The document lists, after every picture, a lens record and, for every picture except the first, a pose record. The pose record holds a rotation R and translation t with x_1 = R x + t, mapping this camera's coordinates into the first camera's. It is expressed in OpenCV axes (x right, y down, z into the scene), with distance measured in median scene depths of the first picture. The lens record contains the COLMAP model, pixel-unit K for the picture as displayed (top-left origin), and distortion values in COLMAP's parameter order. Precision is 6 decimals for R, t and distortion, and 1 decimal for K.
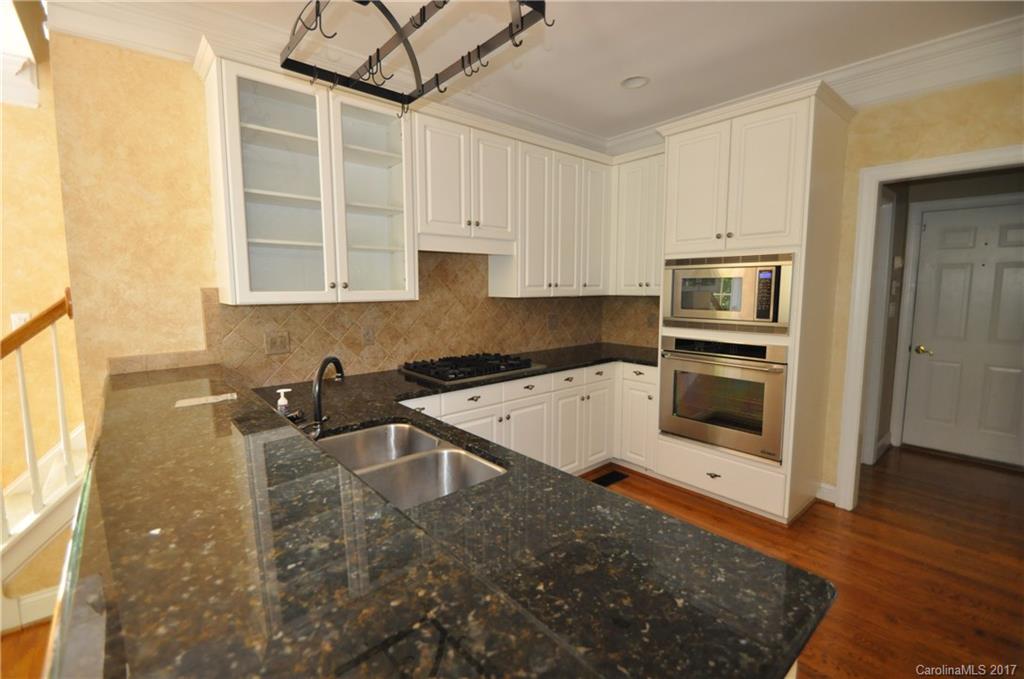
lens RADIAL K [[451.4, 0, 503.0], [0, 451.4, 333.5], [0, 0, 1]] dist [0.016122, -0.018205]
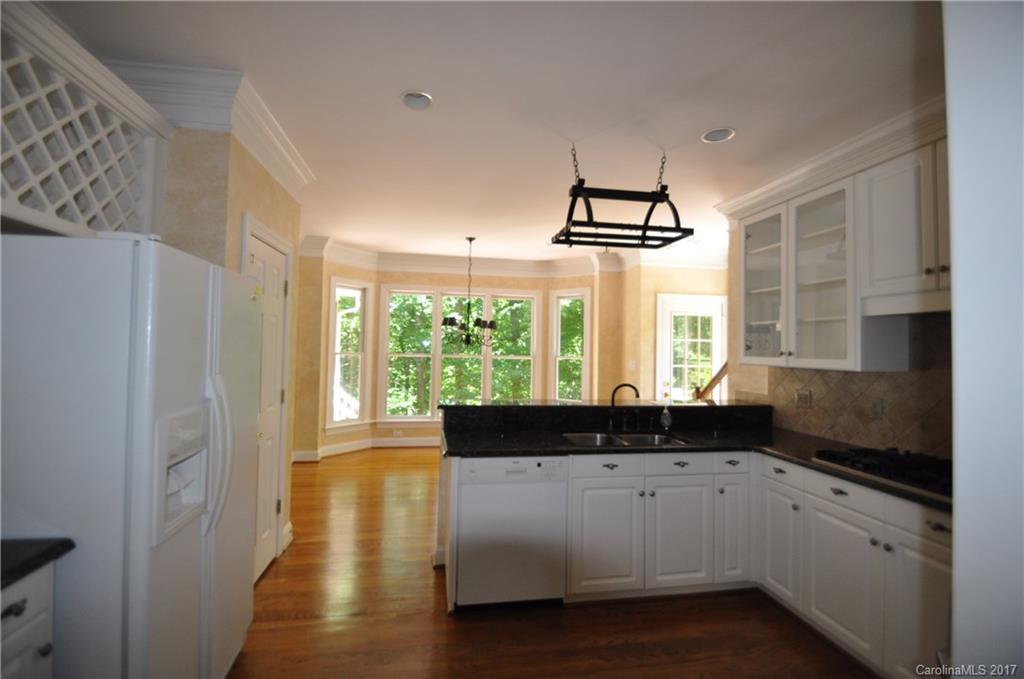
lens RADIAL K [[451.4, 0, 503.0], [0, 451.4, 333.5], [0, 0, 1]] dist [0.016122, -0.018205]
pose [[-0.516172, -0.034160, -0.855803, 1.002838], [-0.111217, 0.993418, 0.027427, -0.099478], [0.849233, 0.109337, -0.516574, 0.900435]]
